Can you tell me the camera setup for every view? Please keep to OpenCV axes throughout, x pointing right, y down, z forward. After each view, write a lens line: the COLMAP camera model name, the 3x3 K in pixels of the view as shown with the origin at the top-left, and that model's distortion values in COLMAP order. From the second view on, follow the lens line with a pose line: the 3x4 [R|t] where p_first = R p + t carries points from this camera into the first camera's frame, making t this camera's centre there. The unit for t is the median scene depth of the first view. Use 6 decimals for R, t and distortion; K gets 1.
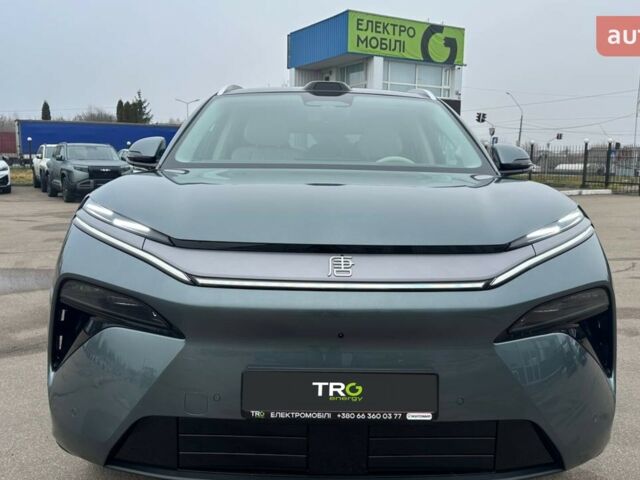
lens RADIAL K [[615.8, 0, 319.5], [0, 615.8, 245.9], [0, 0, 1]] dist [0.050018, 0.000000]
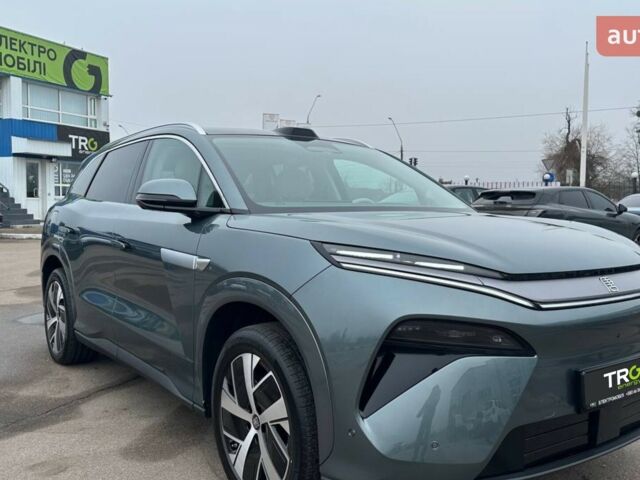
lens RADIAL K [[654.3, 0, 319.2], [0, 654.3, 236.7], [0, 0, 1]] dist [0.041443, 0.000000]
pose [[0.806166, -0.041474, 0.590234, -0.118373], [0.083477, 0.995535, -0.044064, -0.005279], [-0.585771, 0.084794, 0.806029, 0.017613]]
